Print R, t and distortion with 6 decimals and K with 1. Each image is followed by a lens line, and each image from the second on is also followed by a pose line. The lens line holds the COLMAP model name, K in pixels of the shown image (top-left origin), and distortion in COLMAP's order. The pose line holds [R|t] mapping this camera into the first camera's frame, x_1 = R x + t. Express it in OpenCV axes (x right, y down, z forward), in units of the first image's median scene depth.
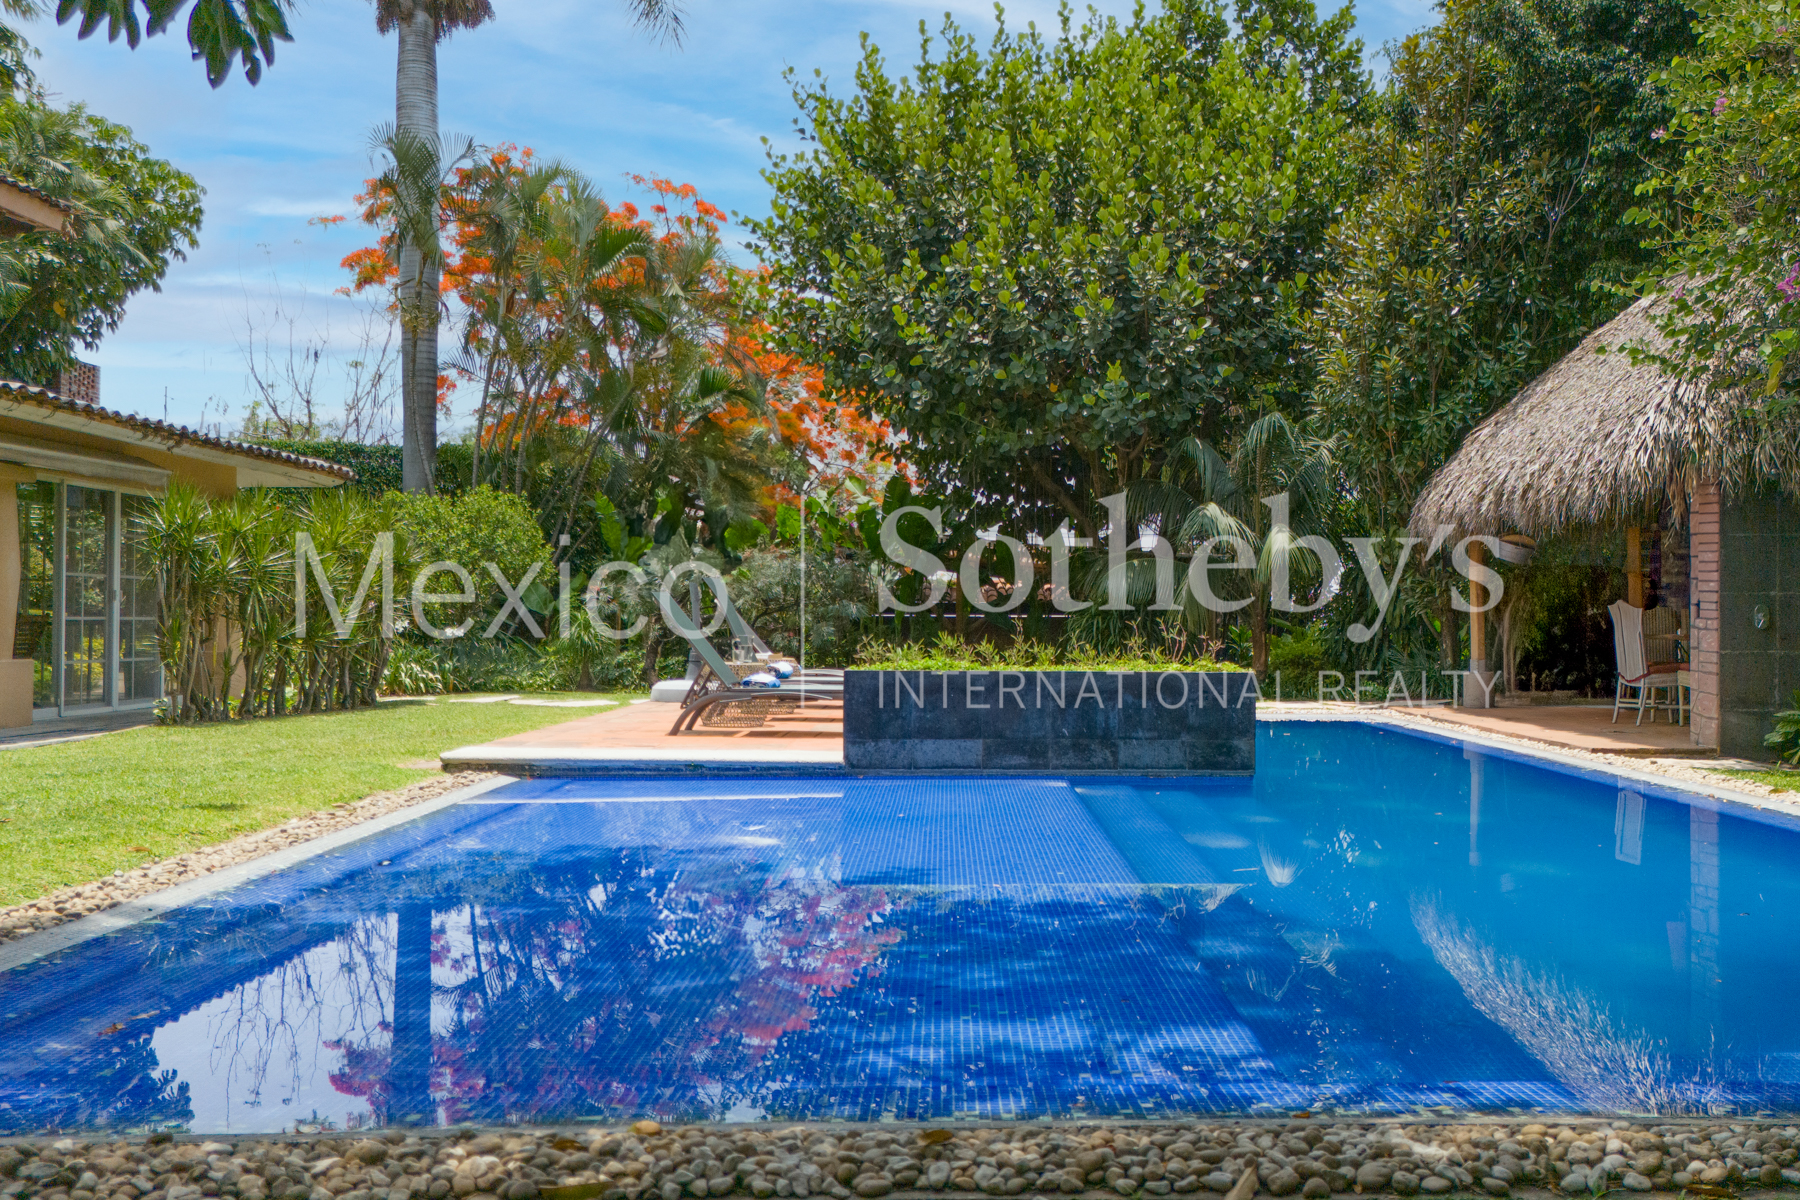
lens RADIAL K [[1565.1, 0, 900.4], [0, 1565.1, 598.9], [0, 0, 1]] dist [-0.011635, -0.010197]
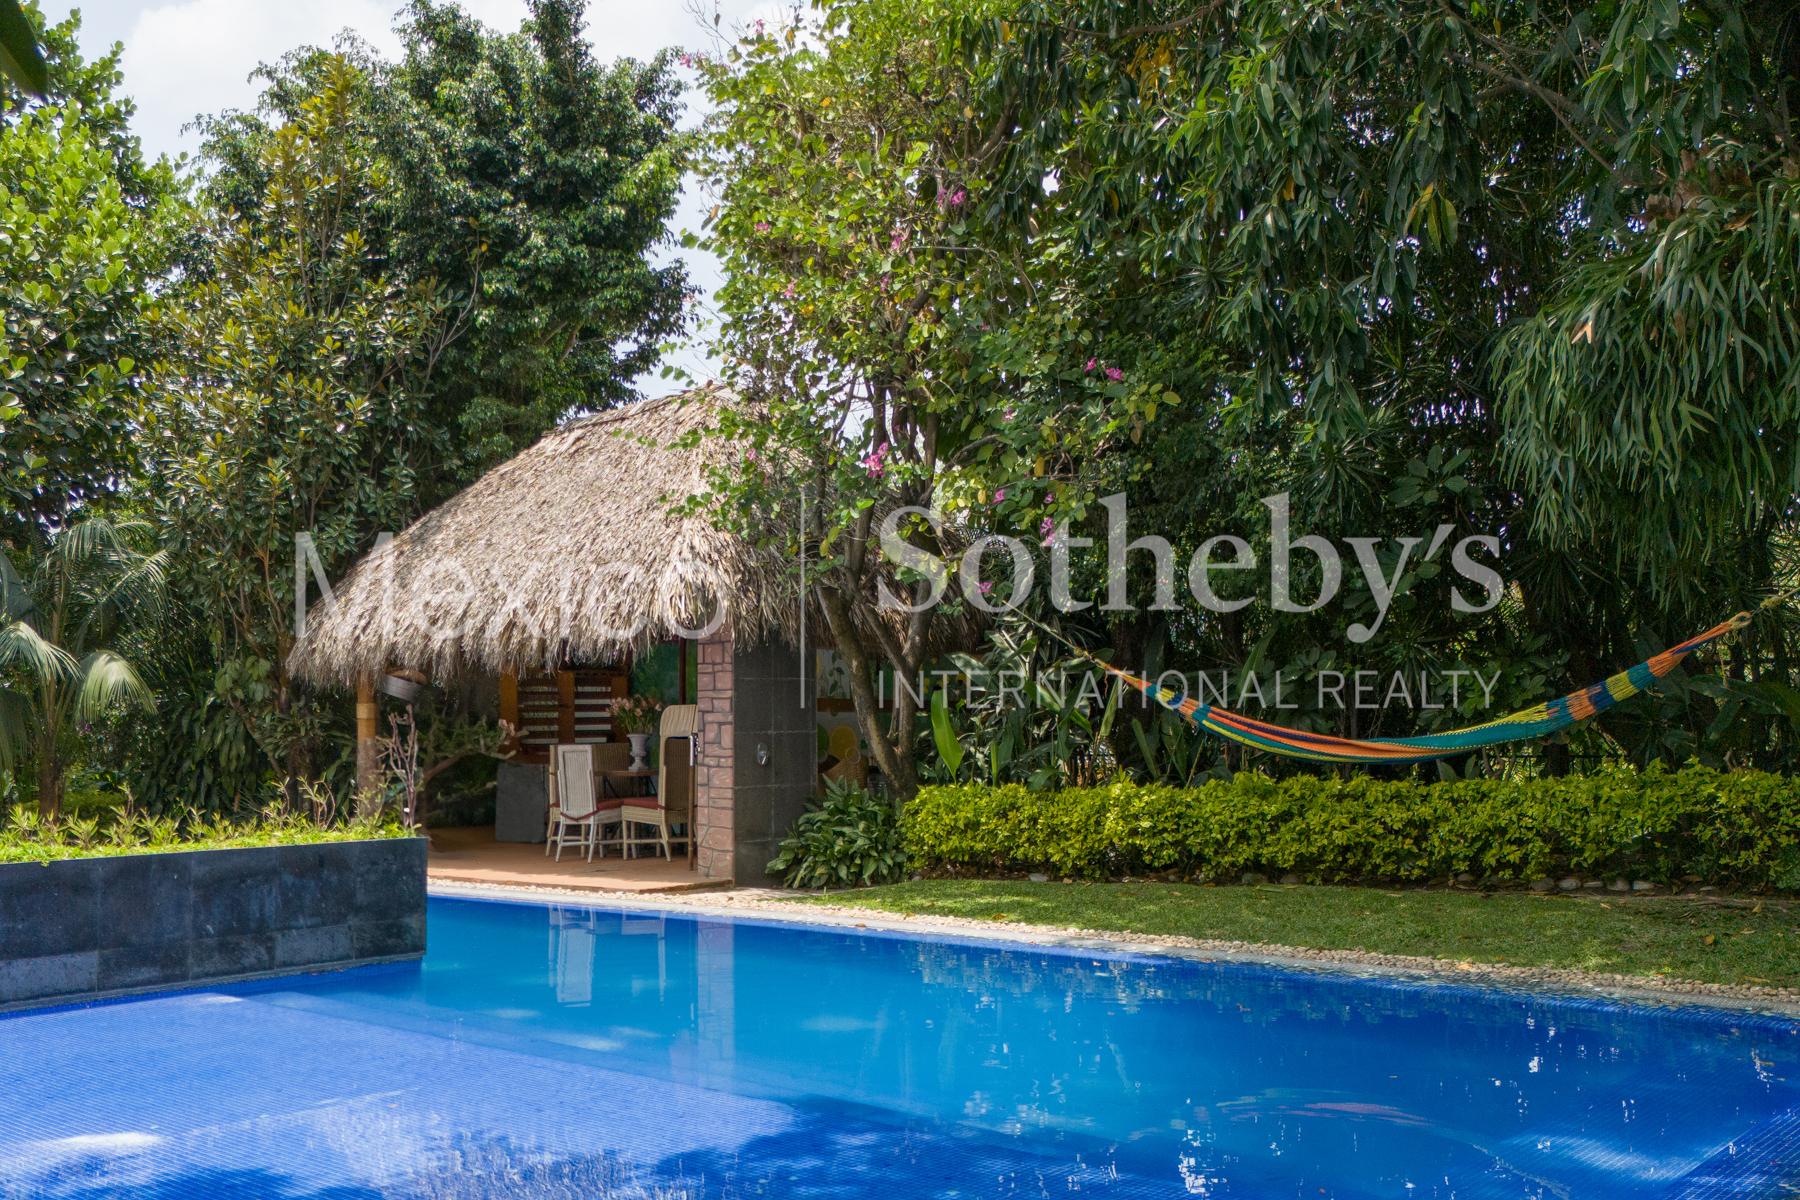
lens RADIAL K [[1655.8, 0, 900.2], [0, 1655.8, 602.2], [0, 0, 1]] dist [-0.020045, 0.000000]
pose [[0.632077, 0.043252, 0.773698, -0.197950], [0.012871, 0.997717, -0.066290, -0.011439], [-0.774799, 0.051858, 0.630077, 0.130165]]
